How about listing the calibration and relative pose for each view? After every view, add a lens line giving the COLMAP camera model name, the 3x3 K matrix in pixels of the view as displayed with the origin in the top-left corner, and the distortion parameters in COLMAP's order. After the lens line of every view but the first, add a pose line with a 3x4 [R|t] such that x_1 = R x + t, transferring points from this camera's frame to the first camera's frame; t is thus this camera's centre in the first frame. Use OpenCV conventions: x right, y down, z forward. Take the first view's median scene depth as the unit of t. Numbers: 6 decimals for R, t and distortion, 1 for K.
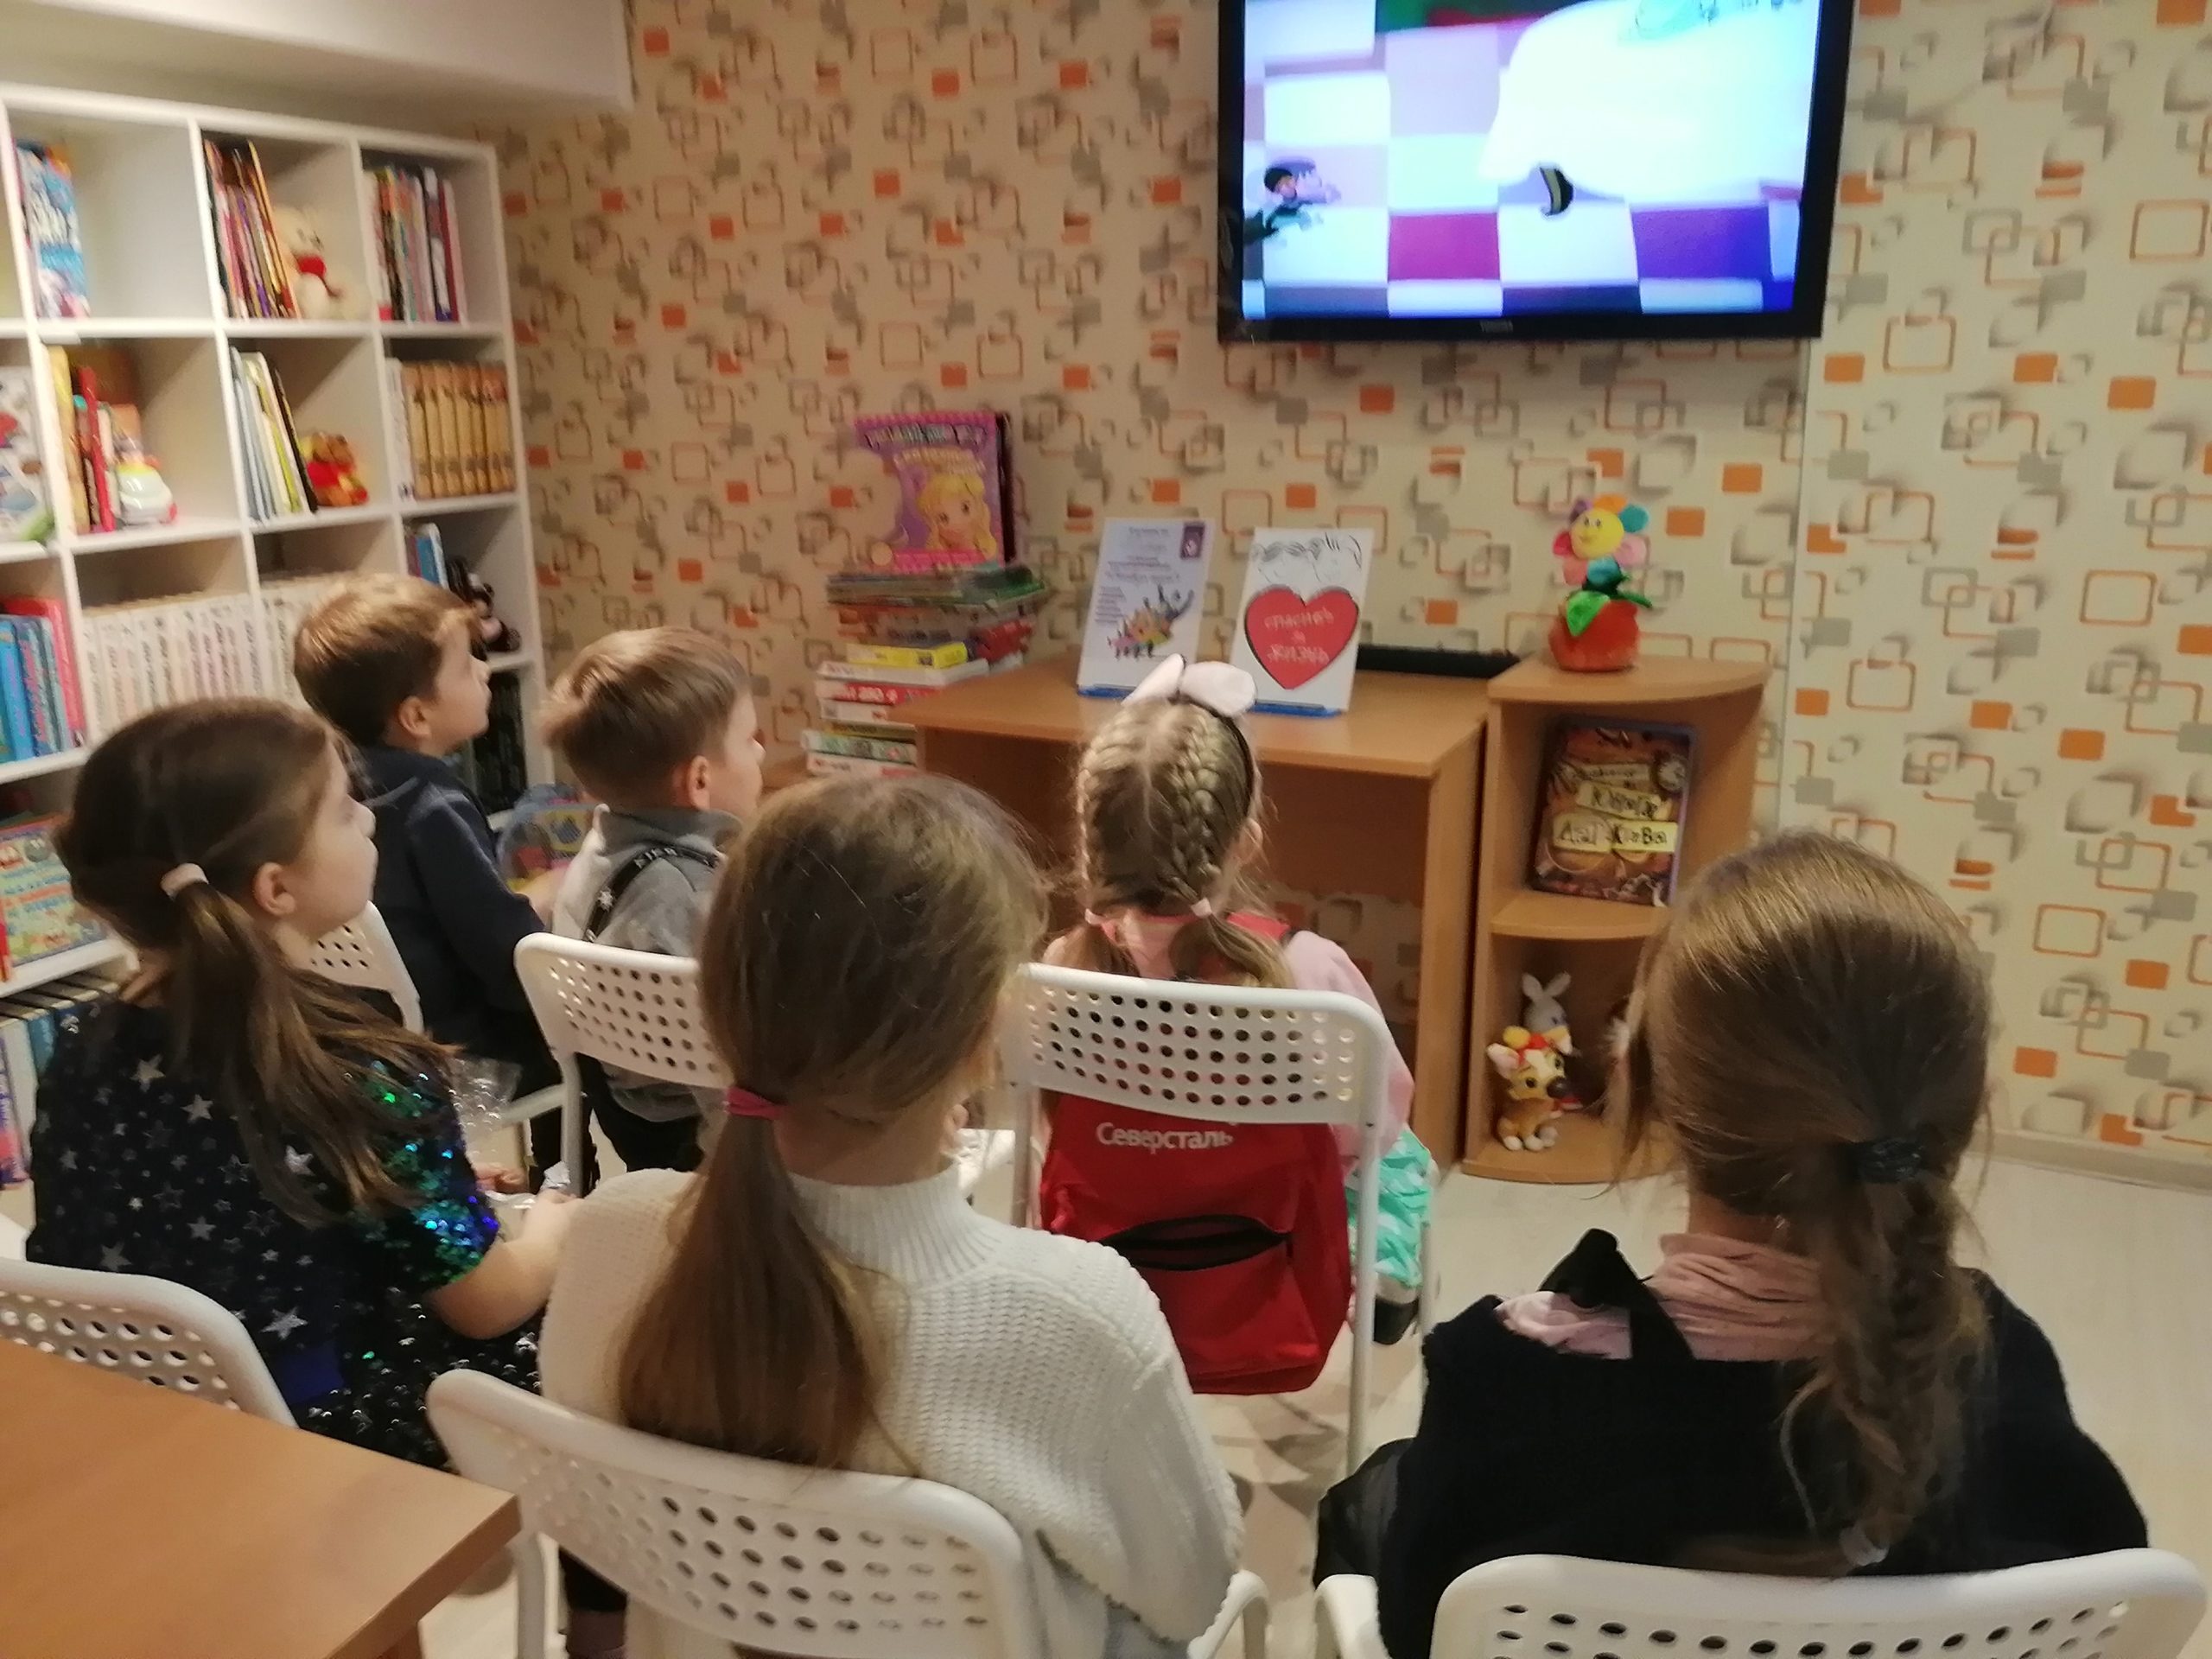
lens RADIAL K [[1774.6, 0, 1108.6], [0, 1774.6, 804.2], [0, 0, 1]] dist [0.024389, -0.042500]
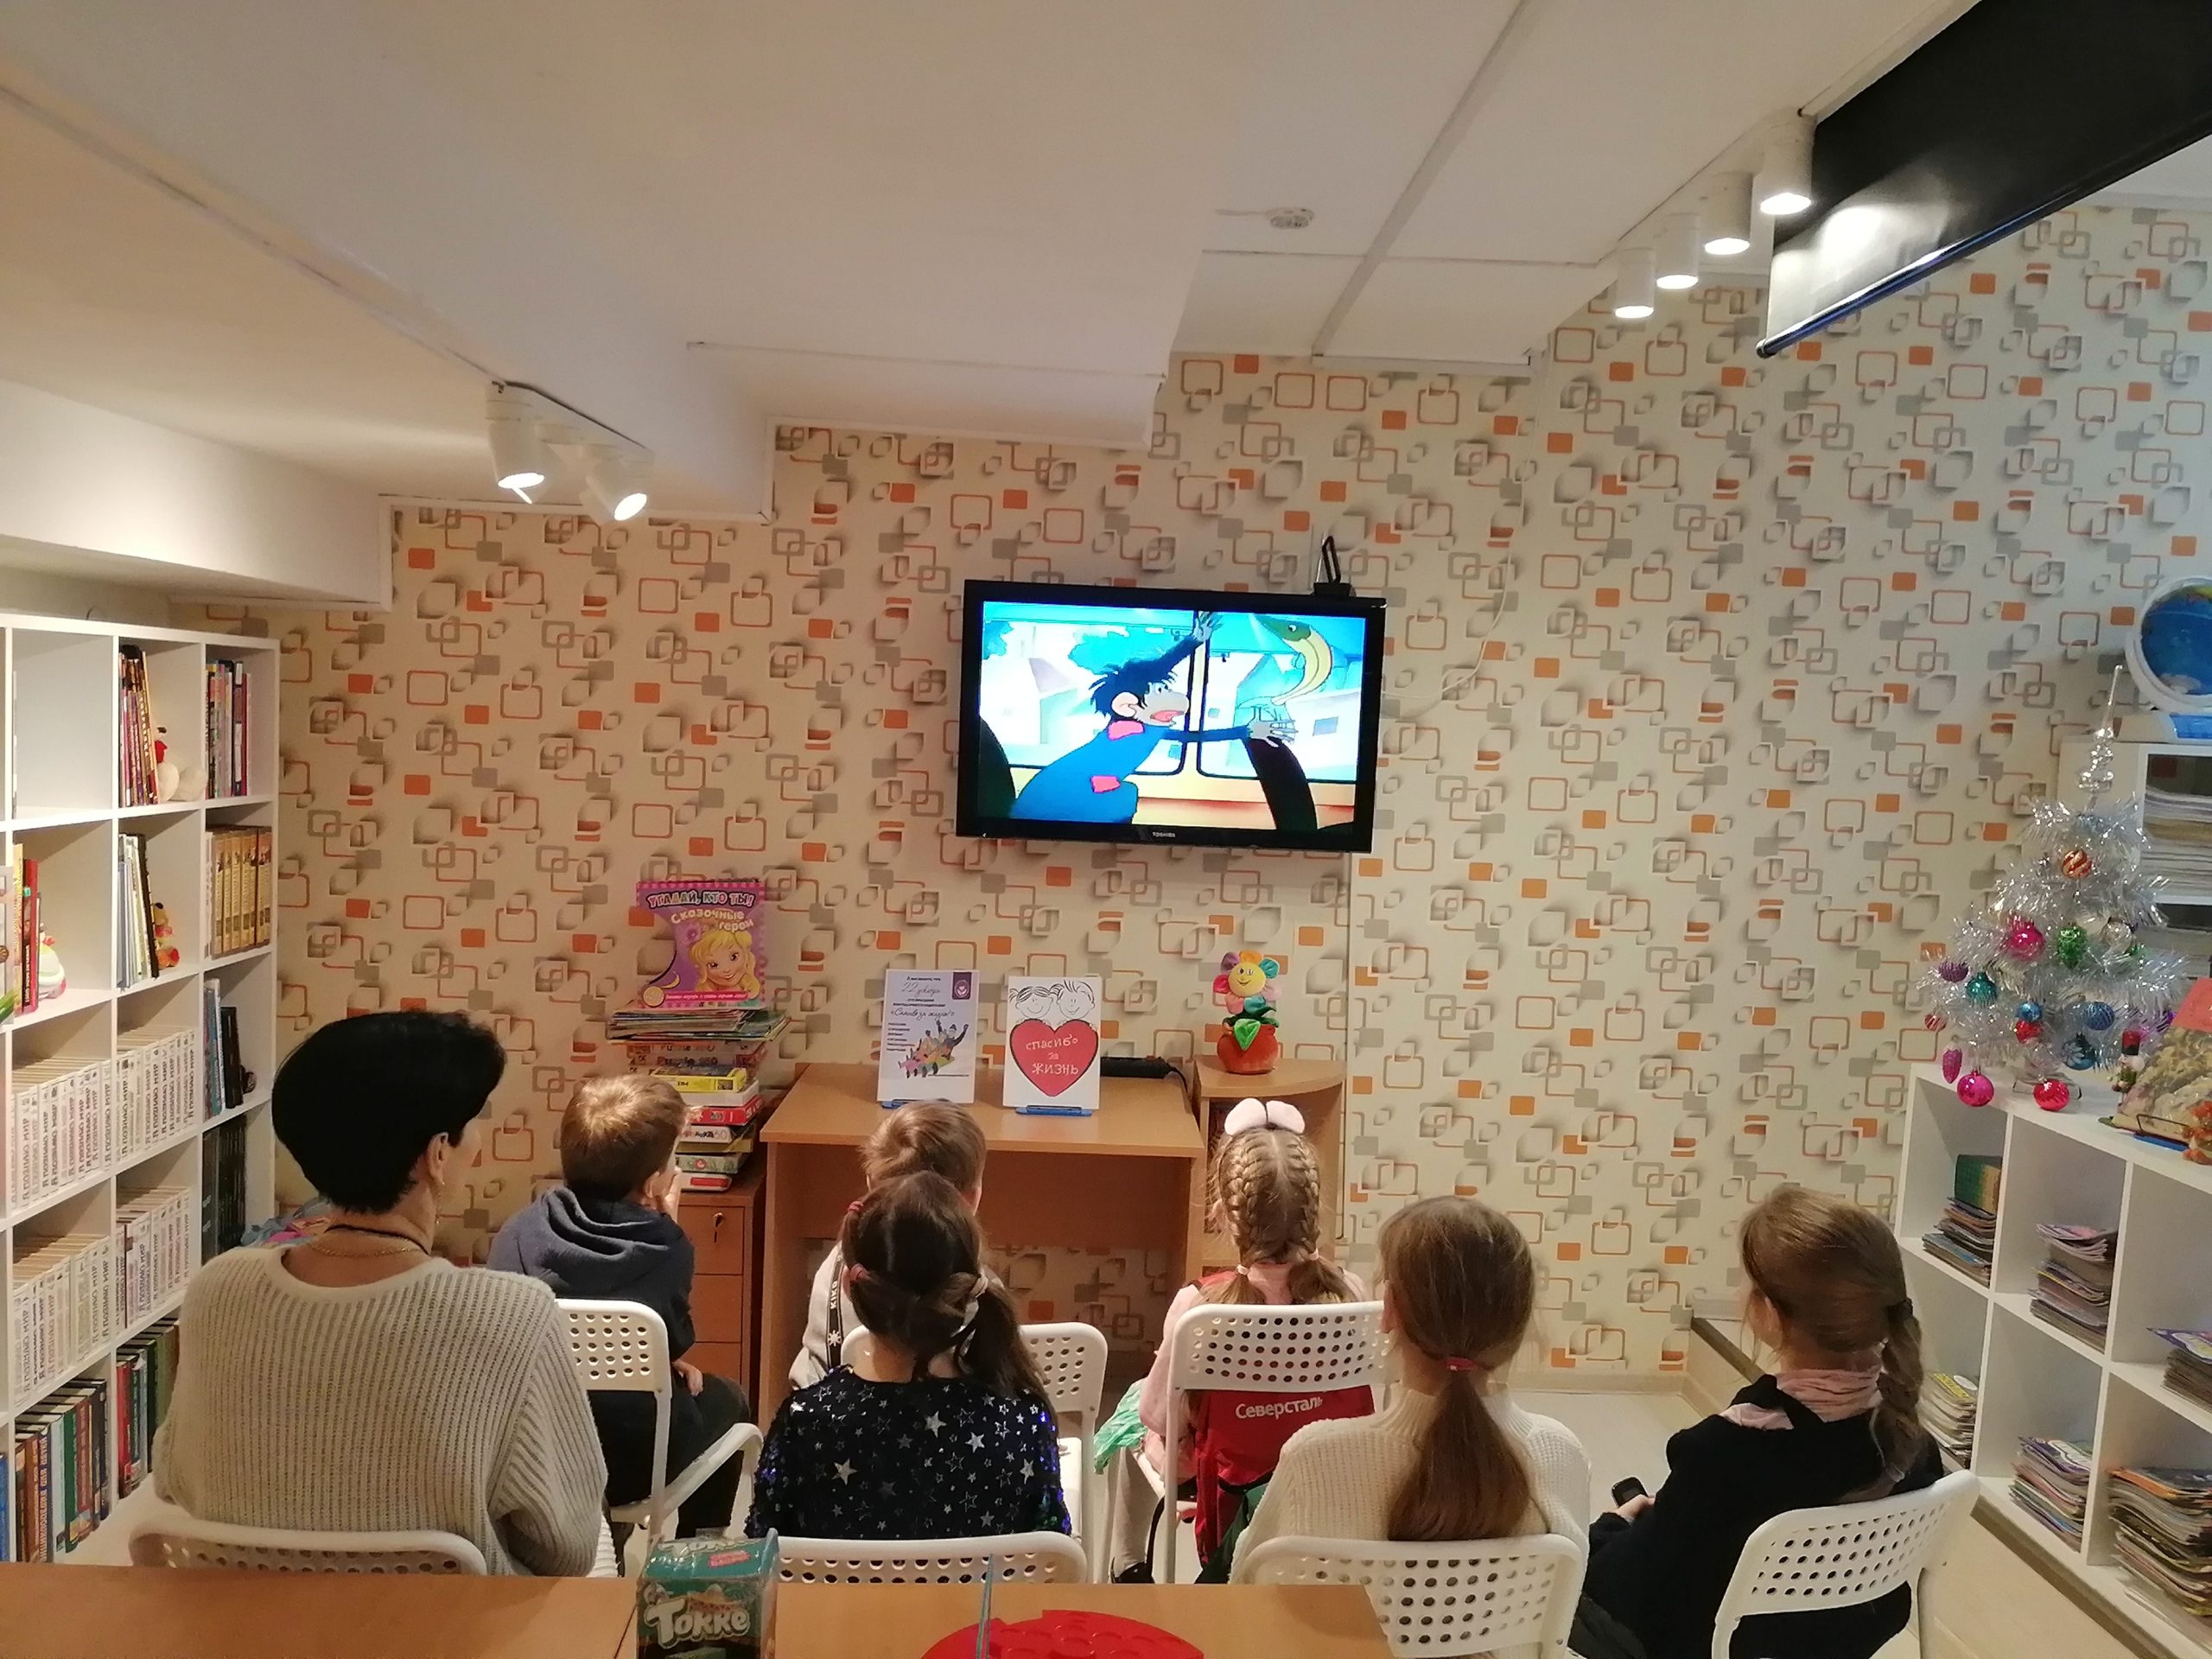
lens RADIAL K [[1774.6, 0, 1103.9], [0, 1774.6, 818.0], [0, 0, 1]] dist [0.024389, -0.042500]
pose [[0.886745, 0.016666, 0.461958, -0.473018], [0.068781, 0.983469, -0.167508, -0.042160], [-0.457113, 0.180310, 0.870940, -0.226668]]
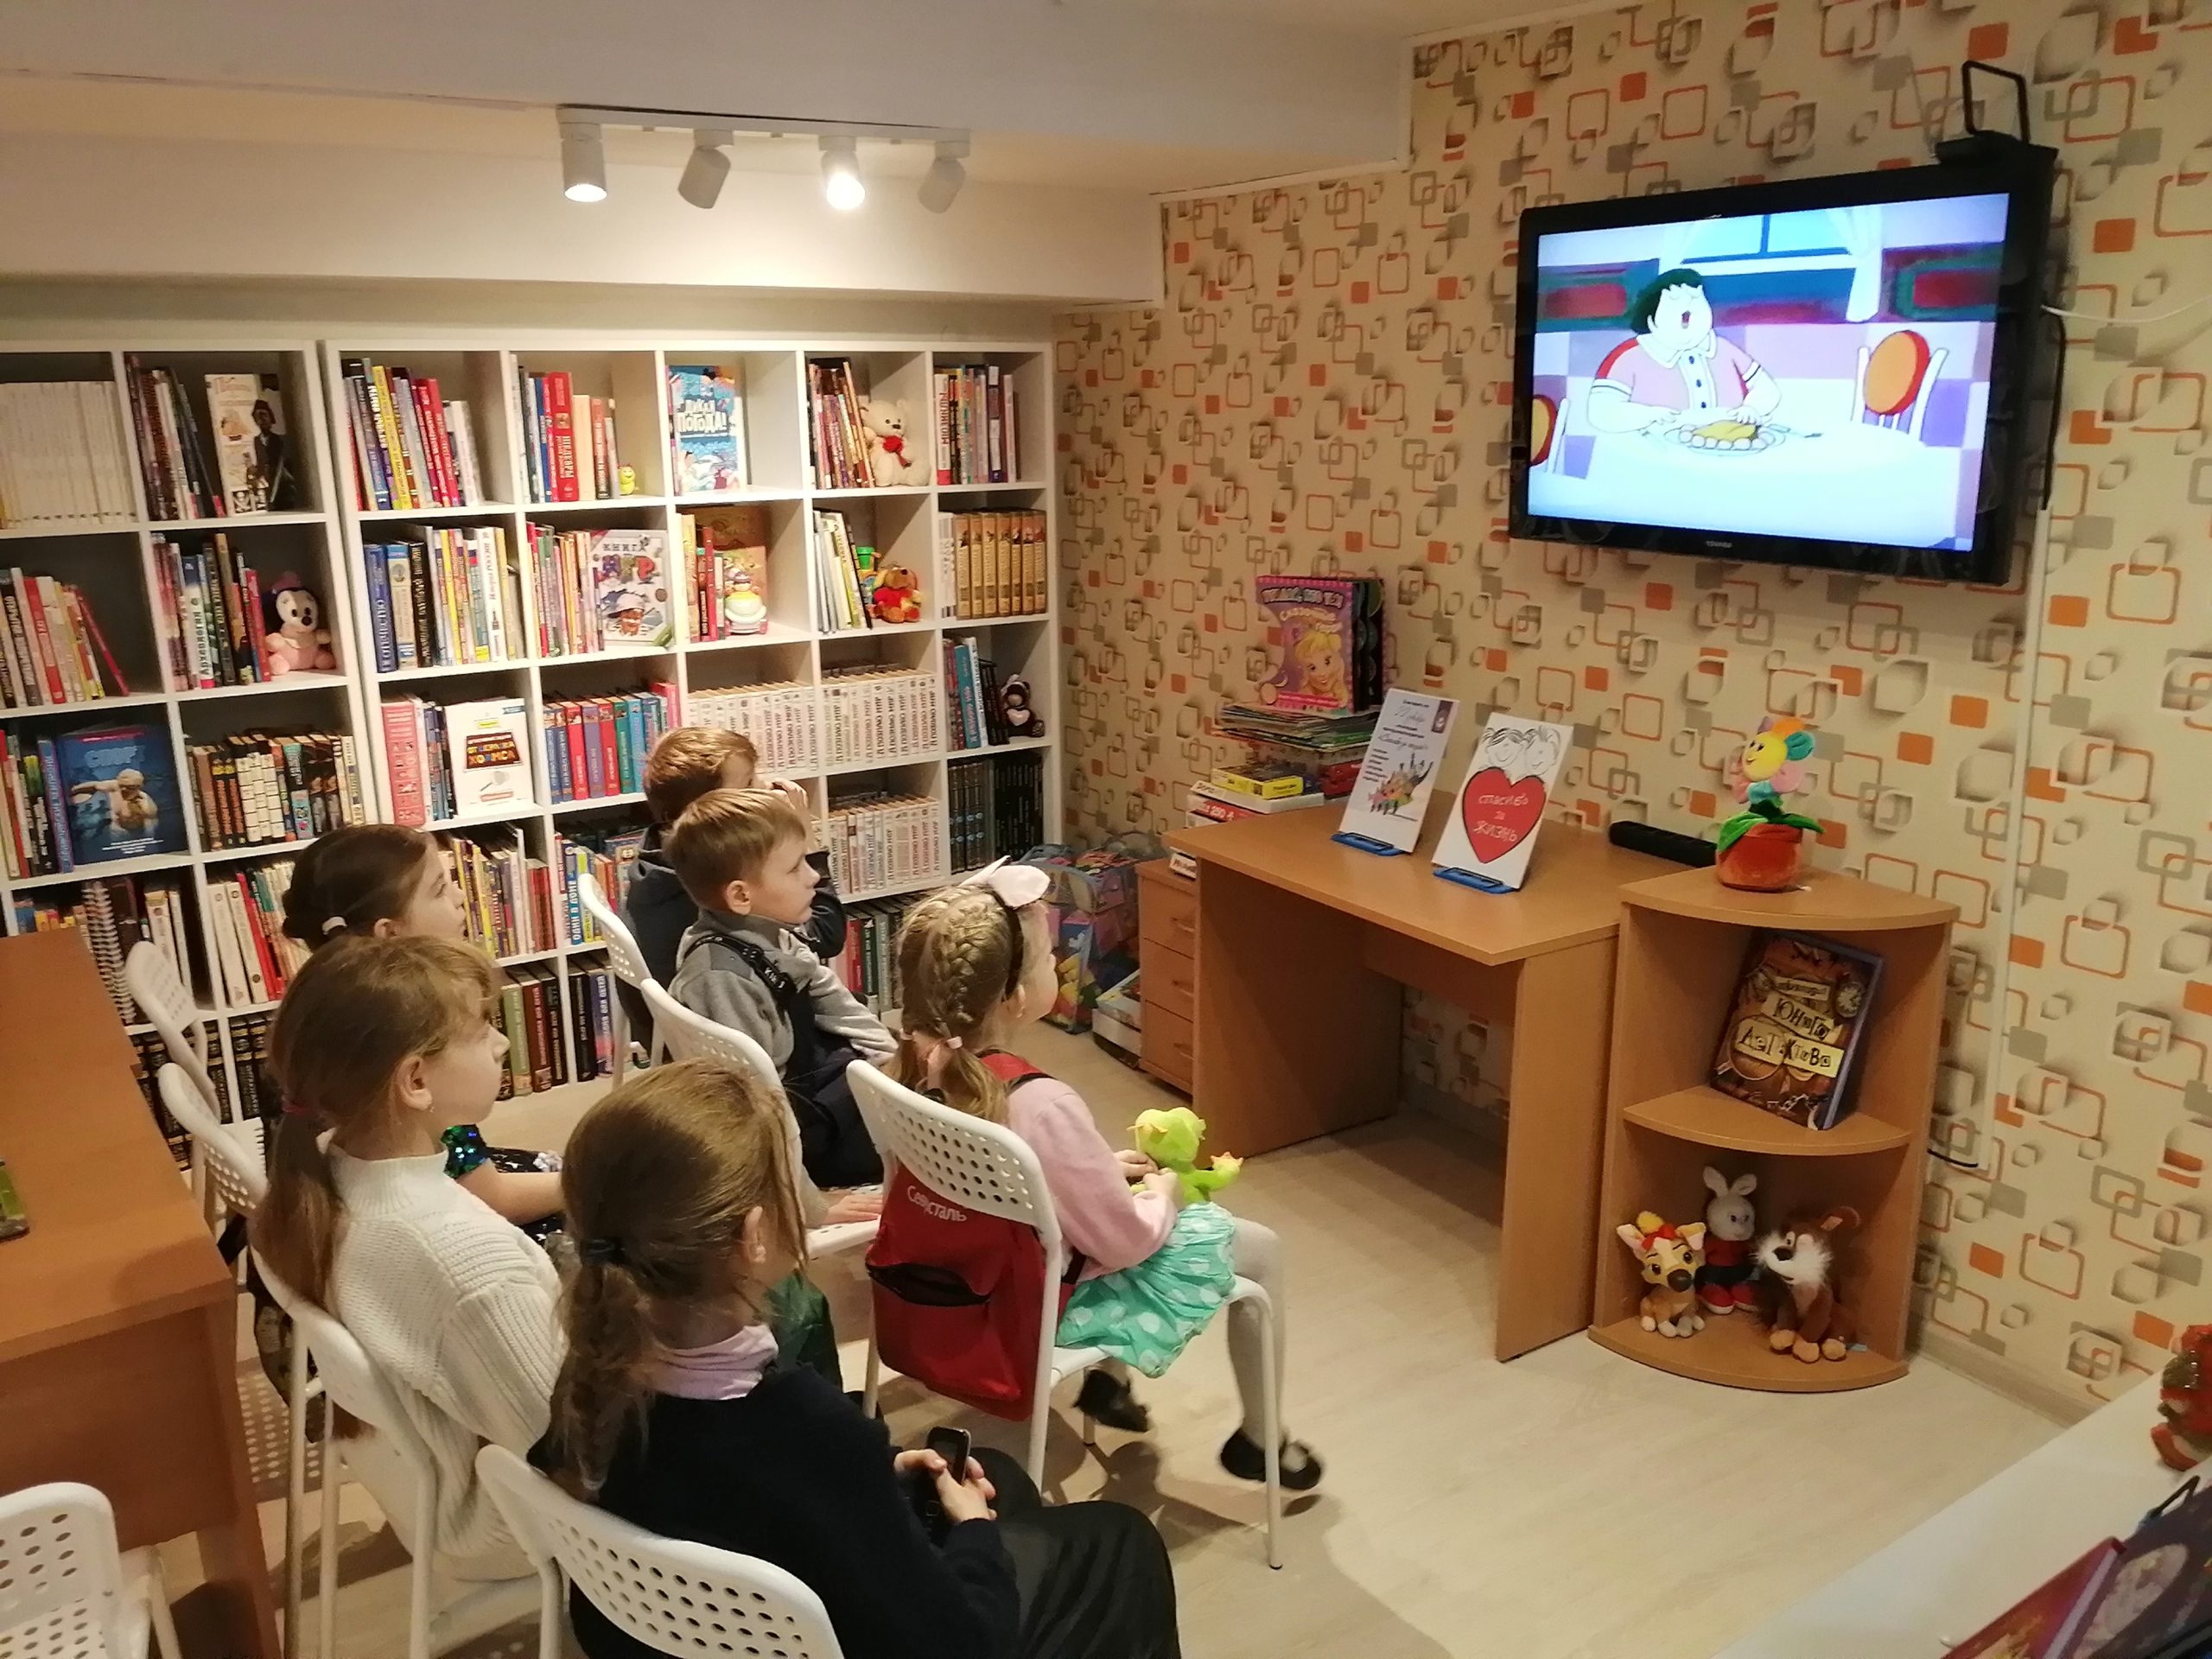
lens RADIAL K [[1774.6, 0, 1118.0], [0, 1774.6, 820.6], [0, 0, 1]] dist [0.024389, -0.042500]
pose [[0.855486, 0.127151, -0.501973, 0.441811], [-0.128803, 0.991168, 0.031553, -0.092530], [0.501552, 0.037662, 0.864307, -0.066431]]
